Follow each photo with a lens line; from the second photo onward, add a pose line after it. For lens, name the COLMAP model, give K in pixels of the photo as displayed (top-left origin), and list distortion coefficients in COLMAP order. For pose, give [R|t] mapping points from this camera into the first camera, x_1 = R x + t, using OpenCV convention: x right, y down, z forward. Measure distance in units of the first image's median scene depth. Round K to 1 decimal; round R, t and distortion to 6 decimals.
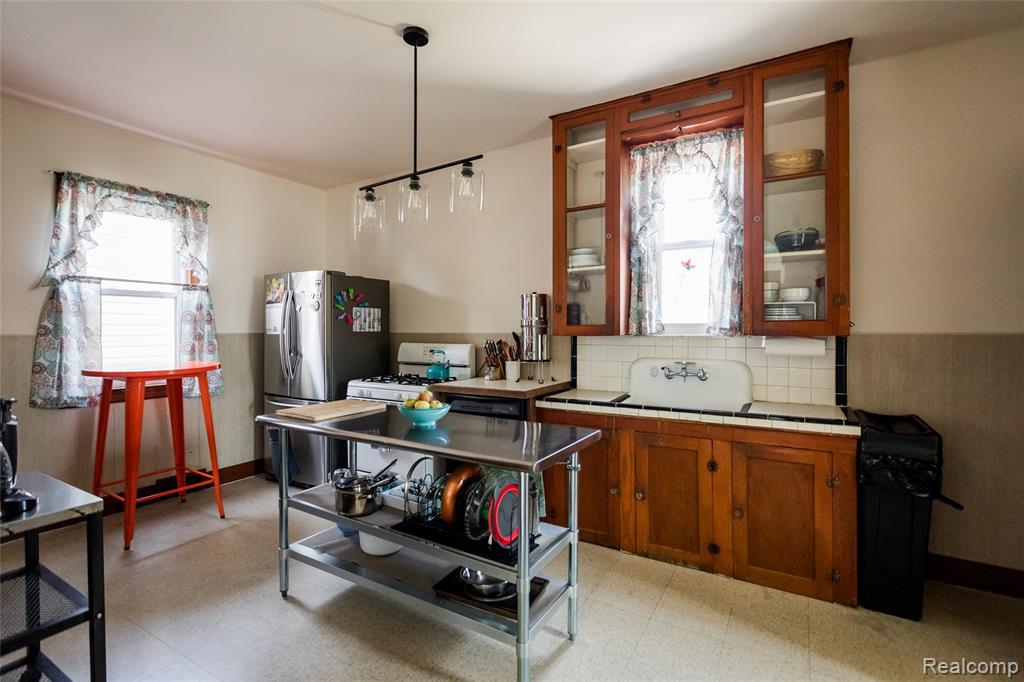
lens RADIAL K [[486.8, 0, 502.2], [0, 486.8, 331.6], [0, 0, 1]] dist [0.001797, 0.000121]
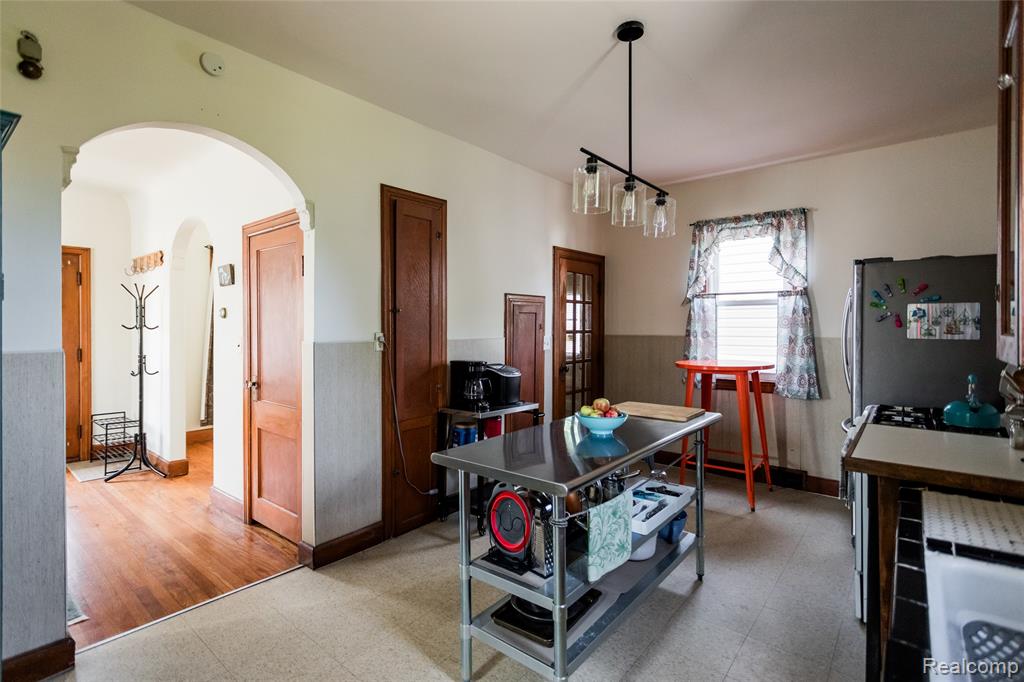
lens RADIAL K [[486.8, 0, 512.6], [0, 486.8, 330.5], [0, 0, 1]] dist [0.001797, 0.000121]
pose [[-0.142793, 0.004027, -0.989744, 0.575365], [-0.008575, 0.999949, 0.005306, -0.012774], [0.989715, 0.009245, -0.142751, 0.655329]]
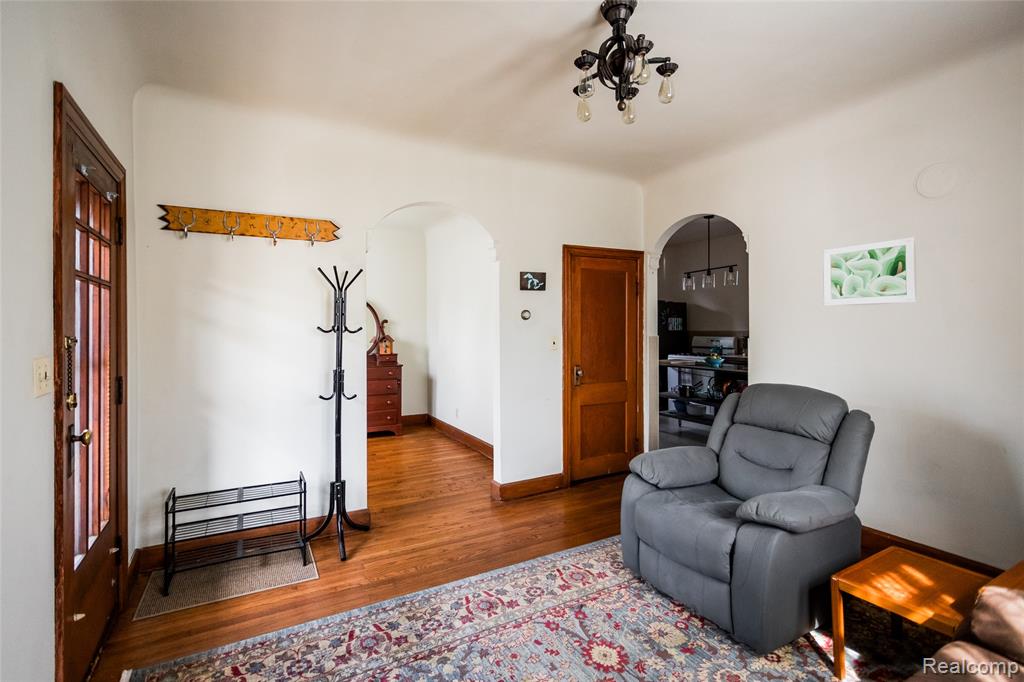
lens RADIAL K [[486.8, 0, 518.3], [0, 486.8, 331.6], [0, 0, 1]] dist [0.001797, 0.000121]
pose [[0.881091, -0.001273, -0.472946, 0.110032], [0.003461, 0.999987, 0.003756, -0.005189], [0.472935, -0.004946, 0.881083, -1.277800]]
